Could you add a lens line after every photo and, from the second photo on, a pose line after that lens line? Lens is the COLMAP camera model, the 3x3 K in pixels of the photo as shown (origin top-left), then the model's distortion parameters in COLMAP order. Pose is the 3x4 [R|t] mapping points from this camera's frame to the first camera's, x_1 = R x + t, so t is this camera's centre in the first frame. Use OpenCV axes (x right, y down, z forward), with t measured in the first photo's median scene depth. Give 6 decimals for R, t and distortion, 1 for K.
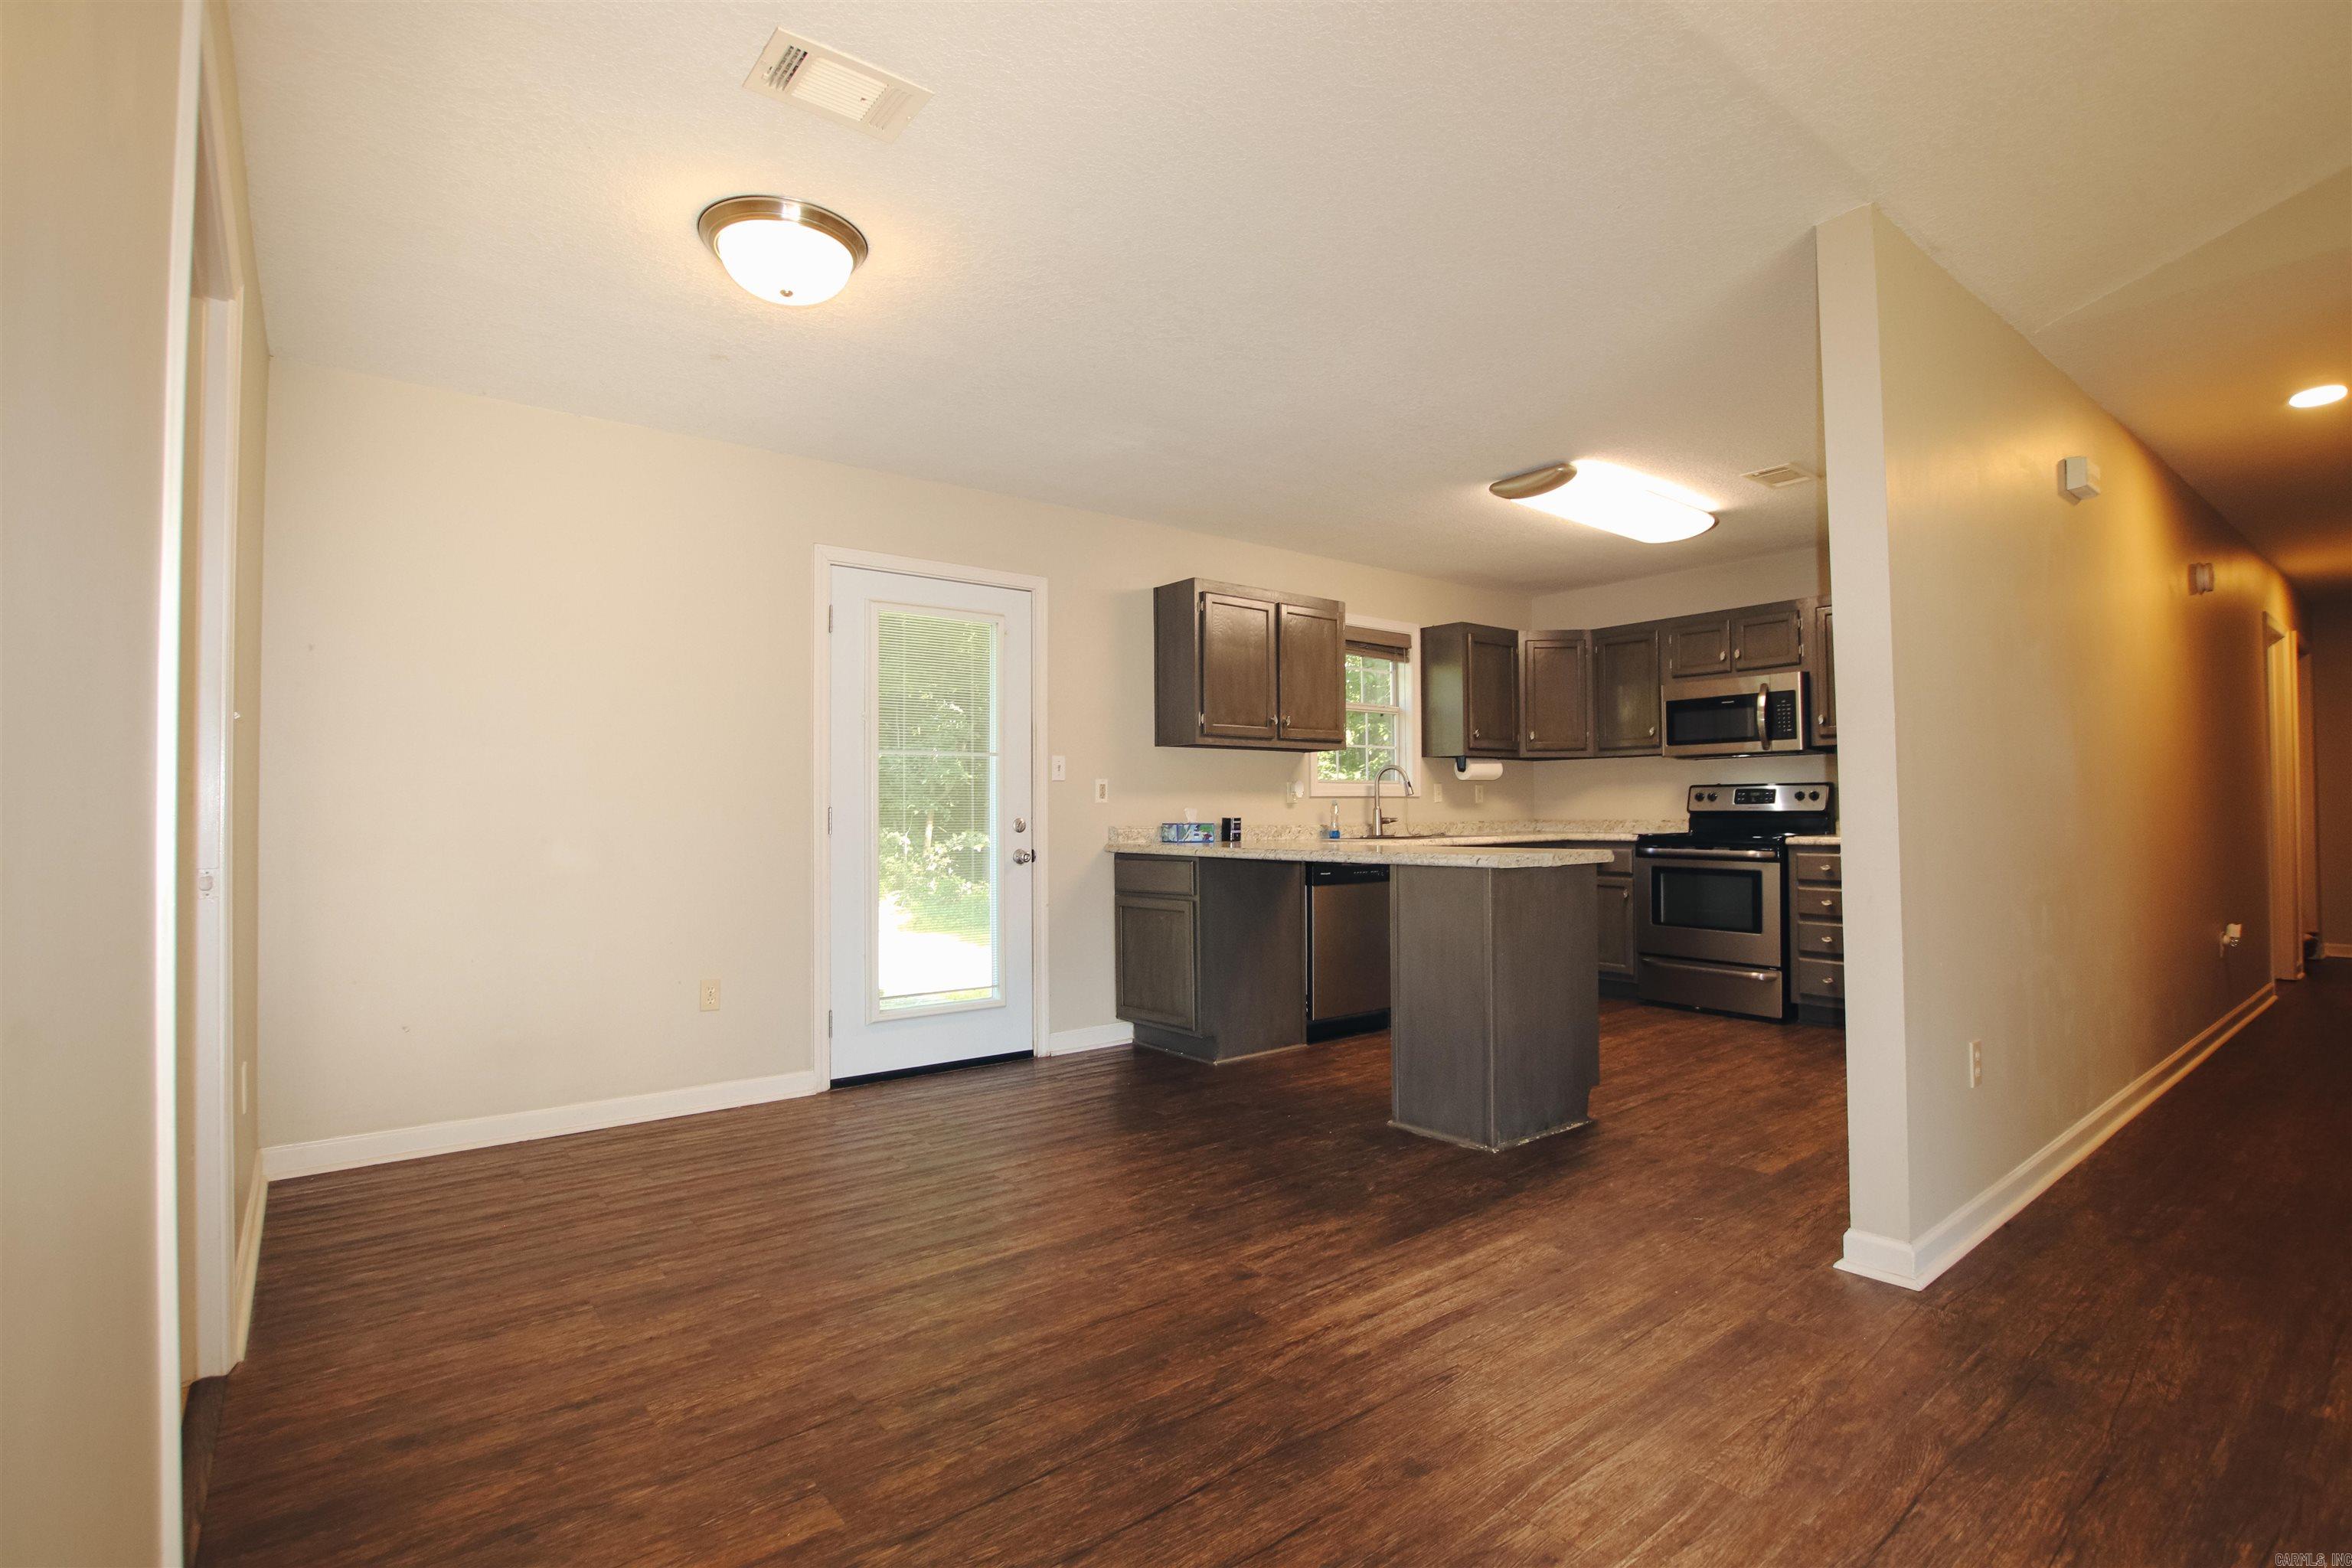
lens RADIAL K [[1089.9, 0, 1179.9], [0, 1089.9, 784.5], [0, 0, 1]] dist [-0.022393, 0.001024]
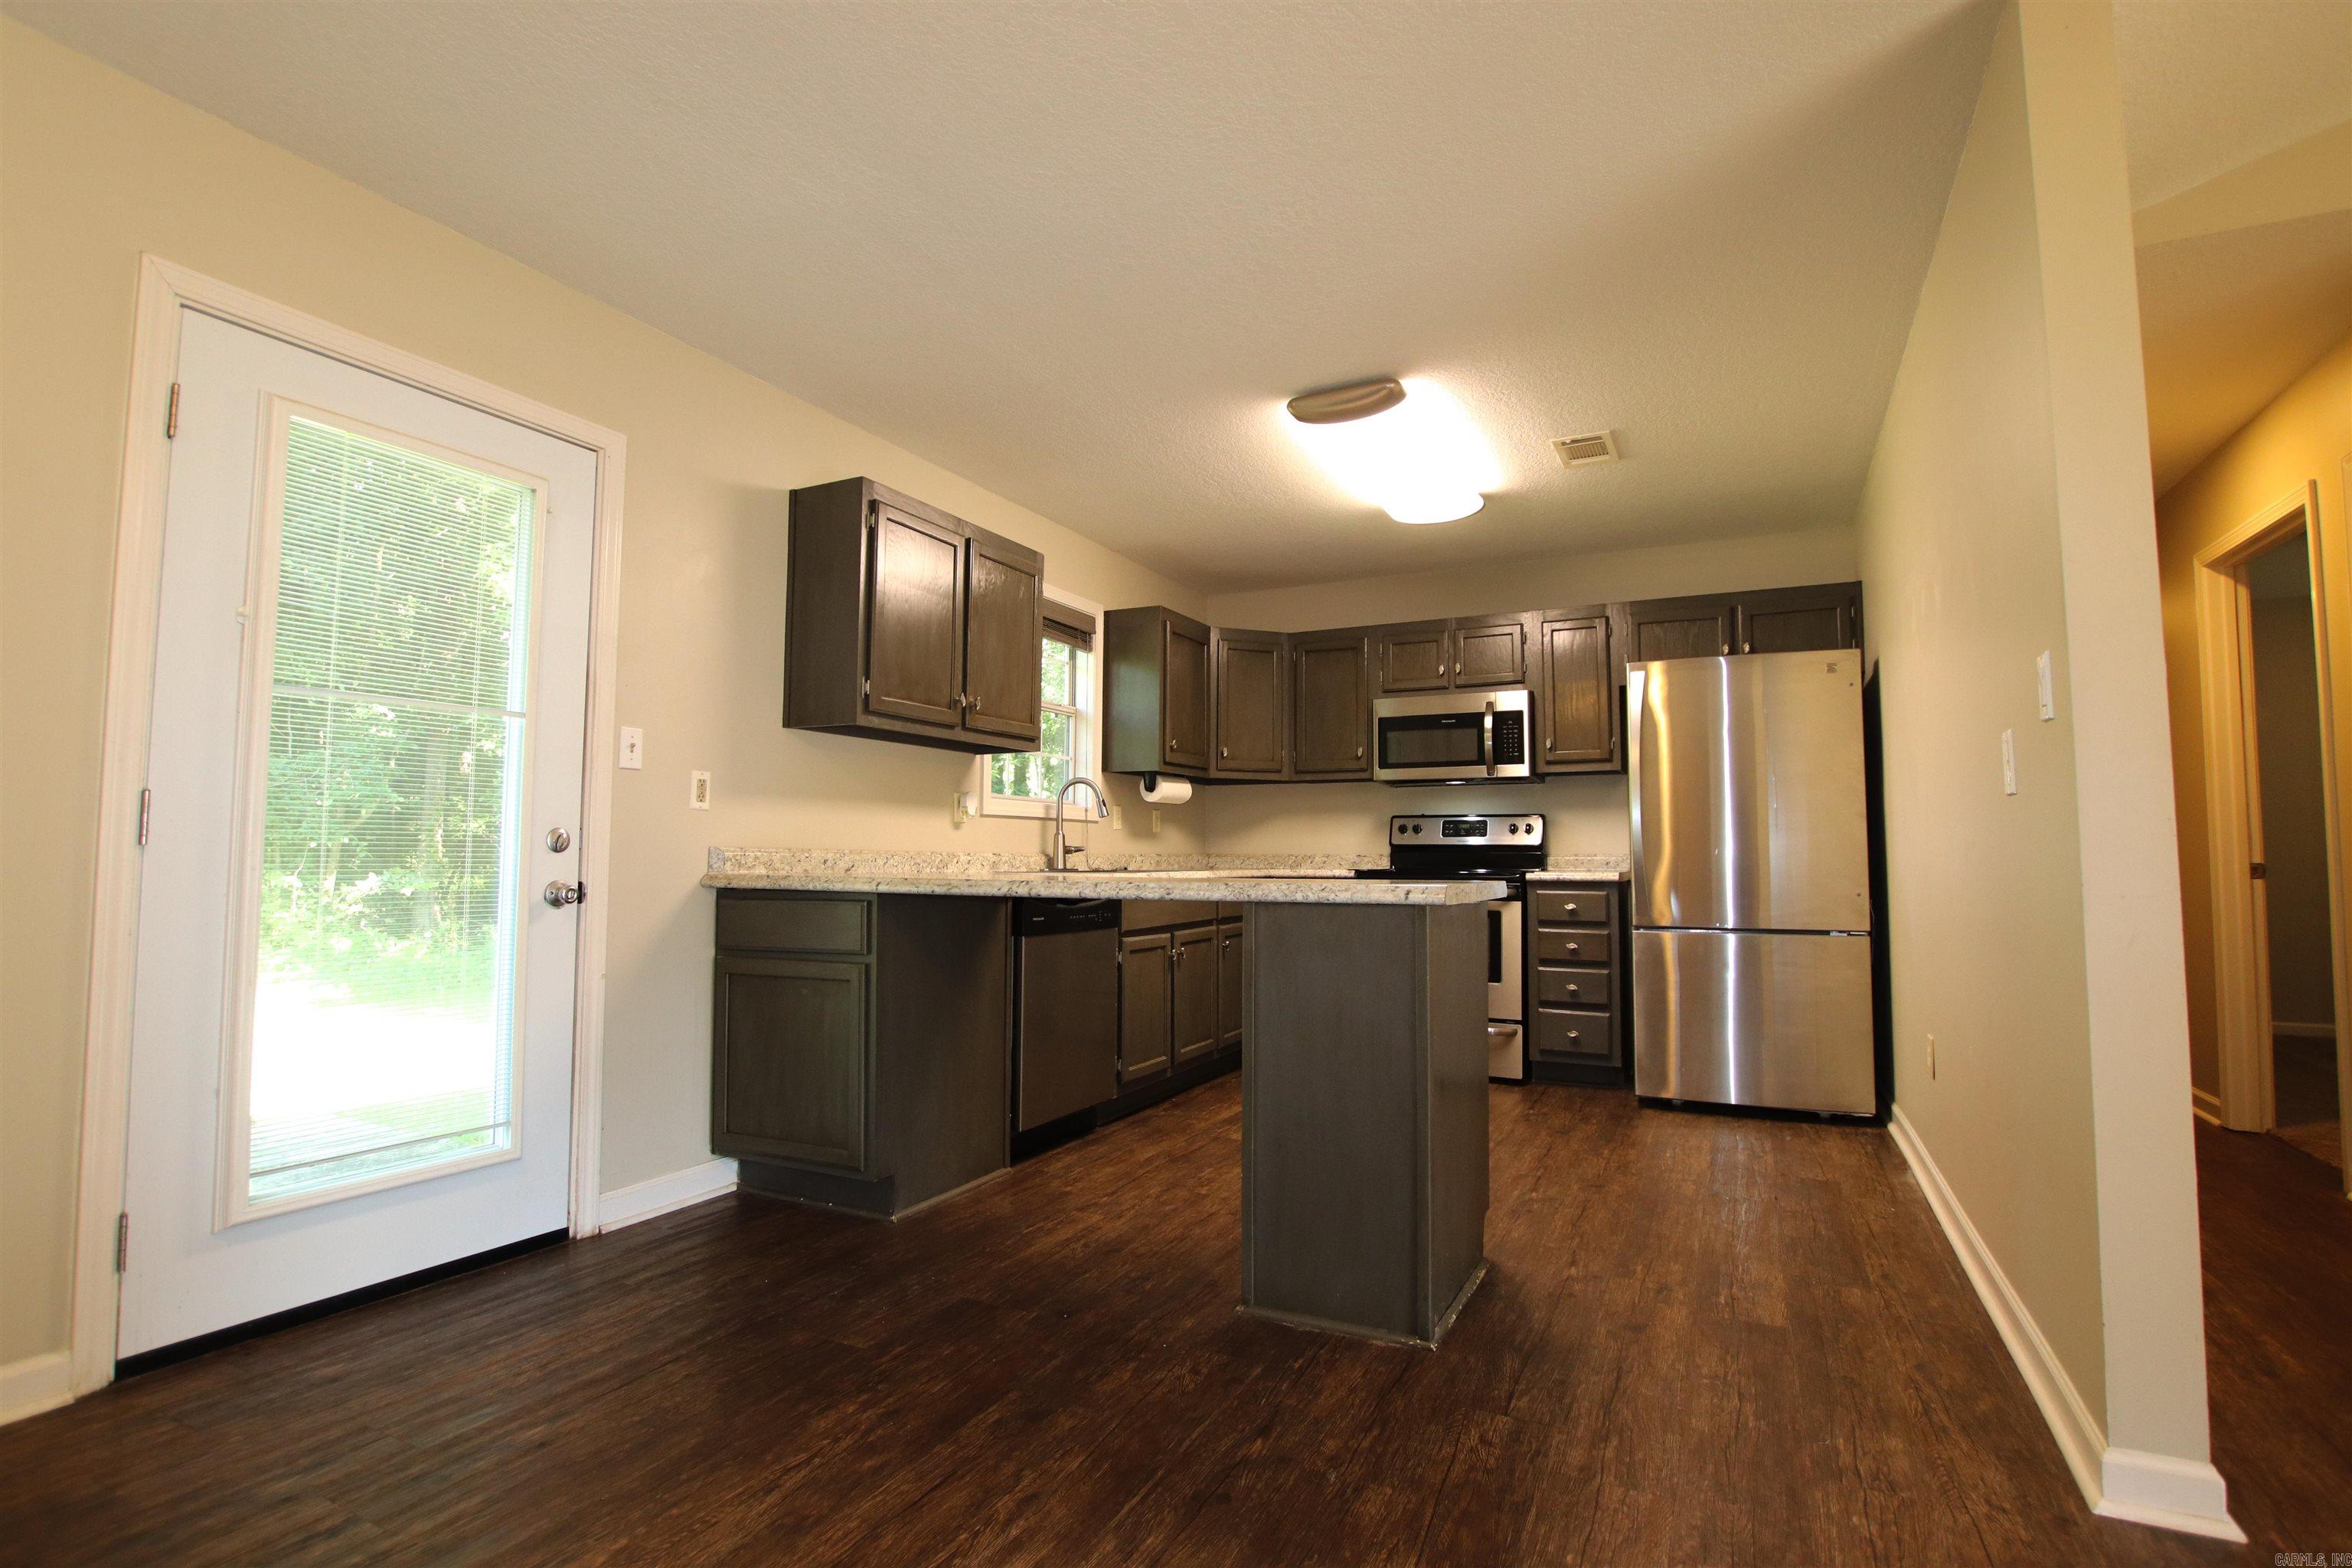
lens RADIAL K [[1120.9, 0, 1177.3], [0, 1120.9, 780.5], [0, 0, 1]] dist [-0.024269, 0.001085]
pose [[0.908565, 0.040062, 0.415819, -0.079986], [-0.021782, 0.998580, -0.048614, 0.023098], [-0.417176, 0.035111, 0.908147, 0.270288]]
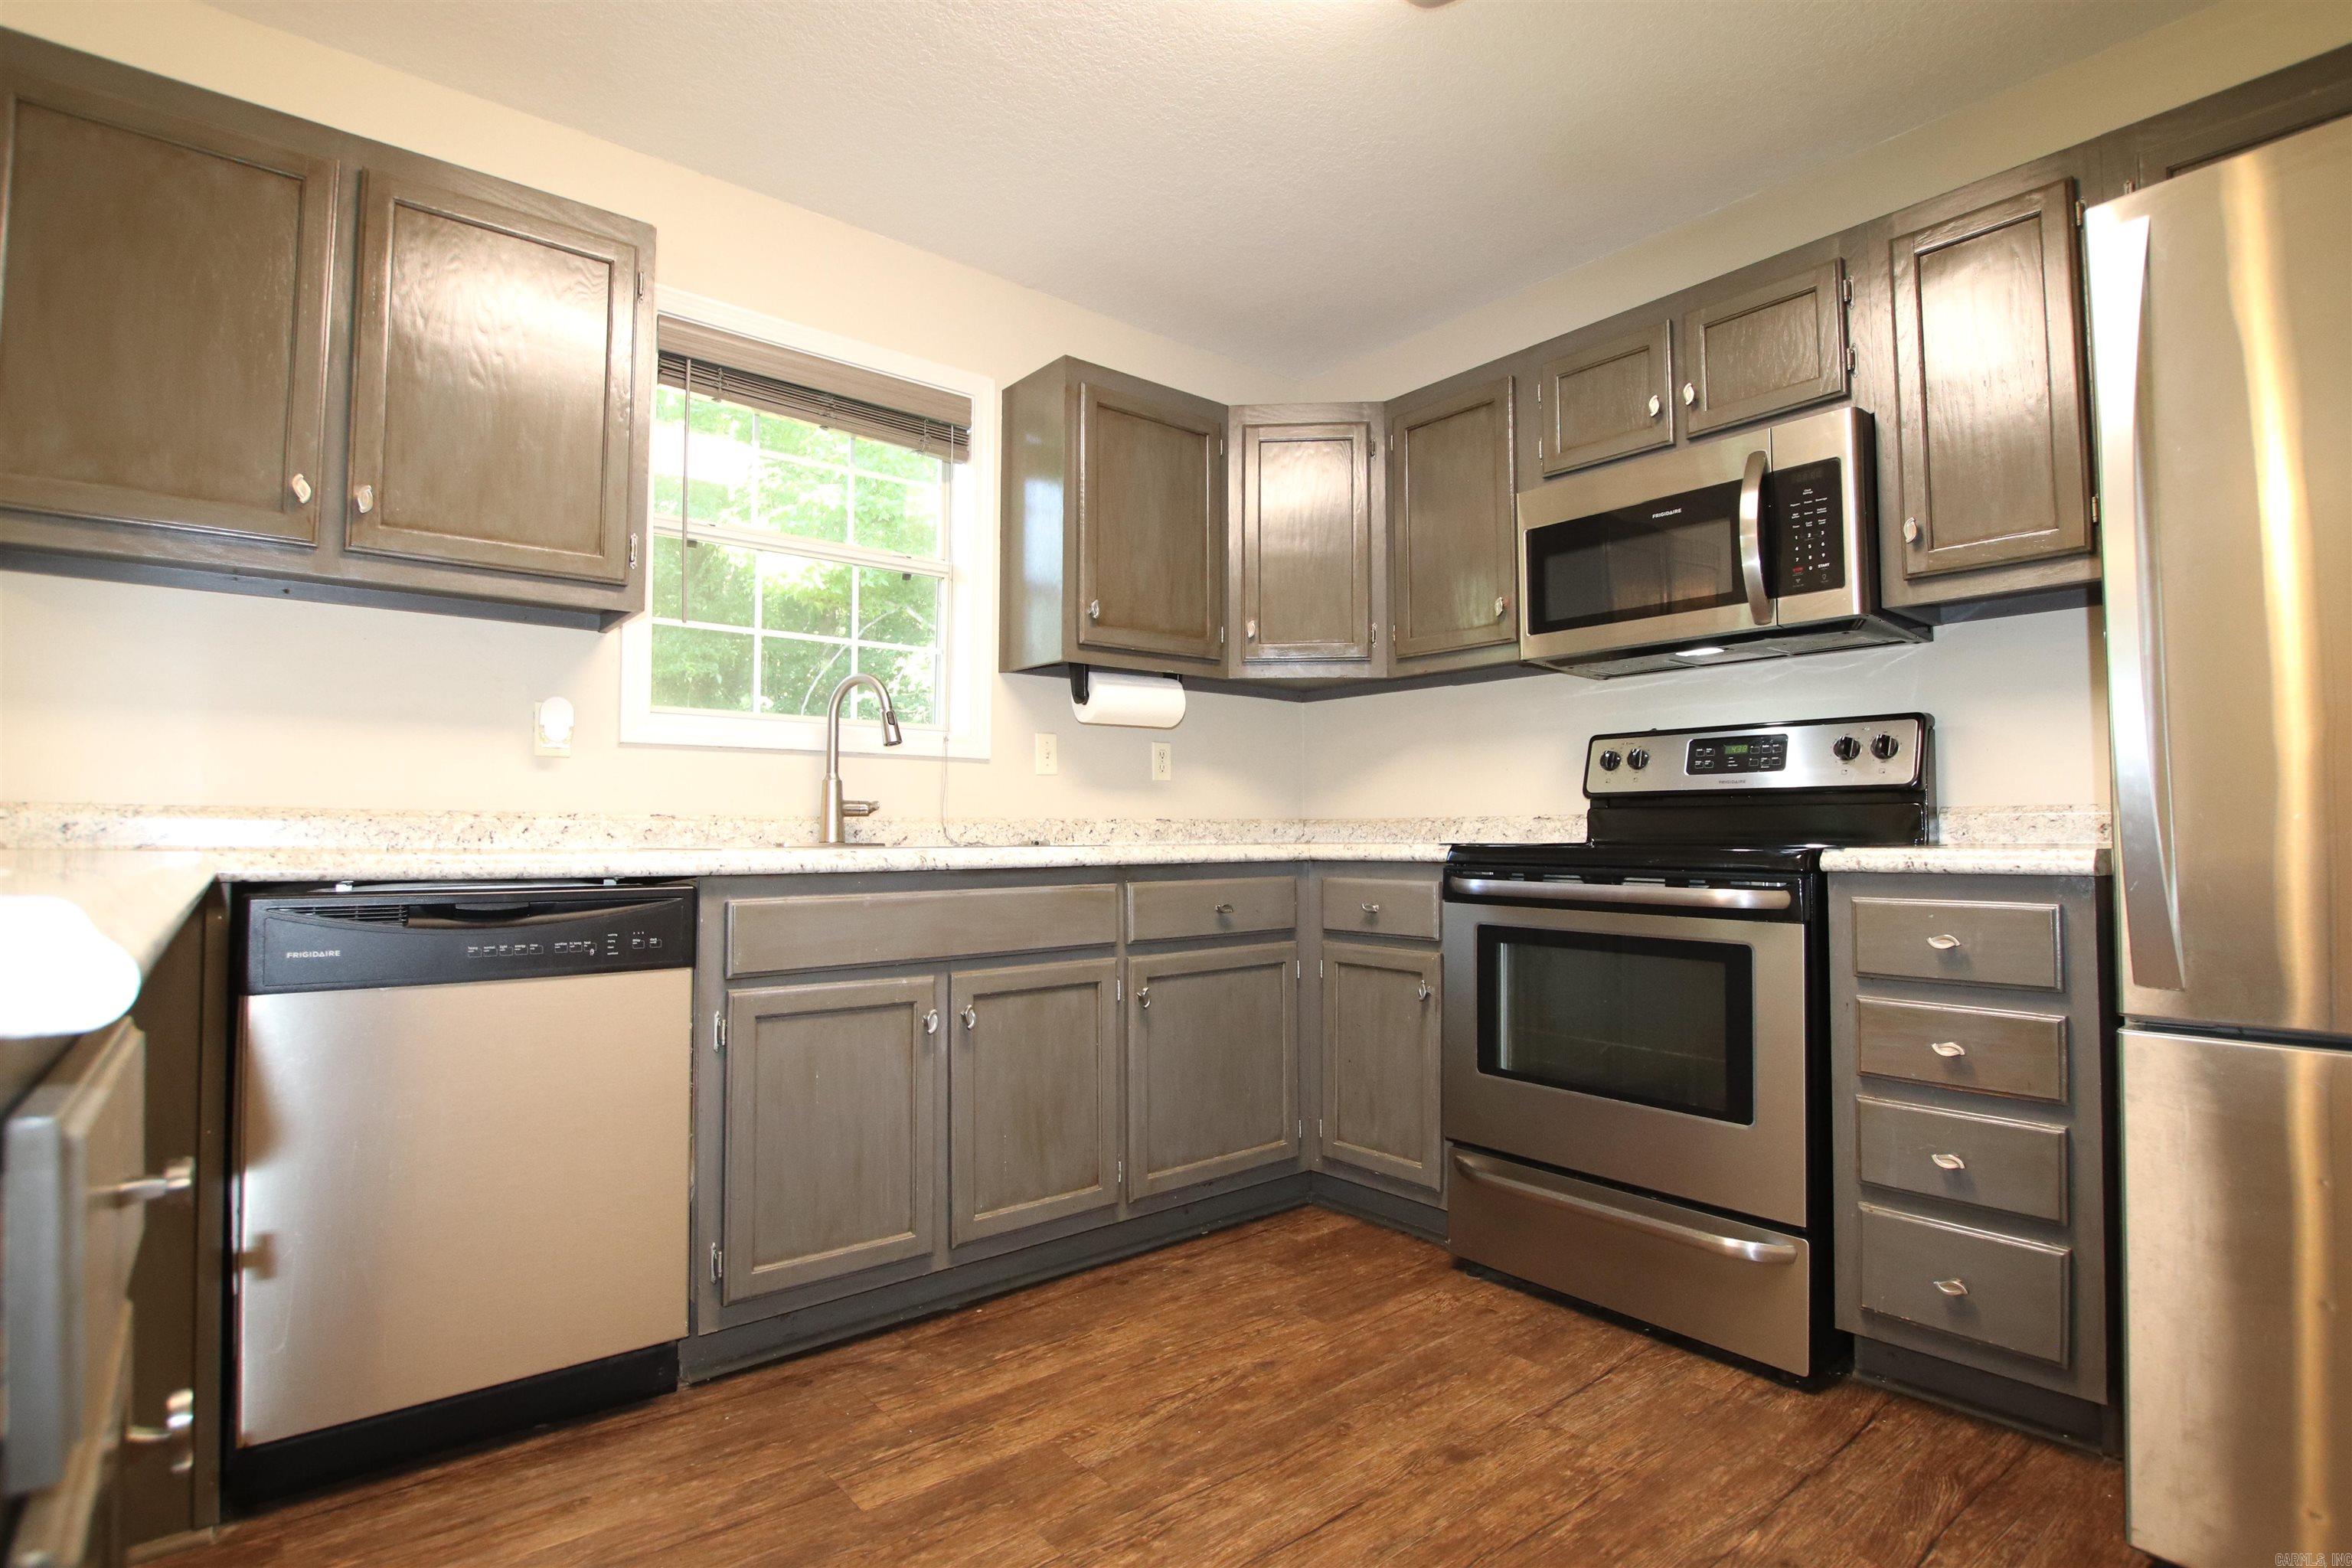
lens RADIAL K [[1159.2, 0, 1159.6], [0, 1159.2, 785.1], [0, 0, 1]] dist [-0.025339, 0.000996]
pose [[0.999828, 0.007127, 0.017104, 0.324608], [-0.006831, 0.999827, -0.017303, 0.034028], [-0.017224, 0.017183, 0.999704, 0.603717]]
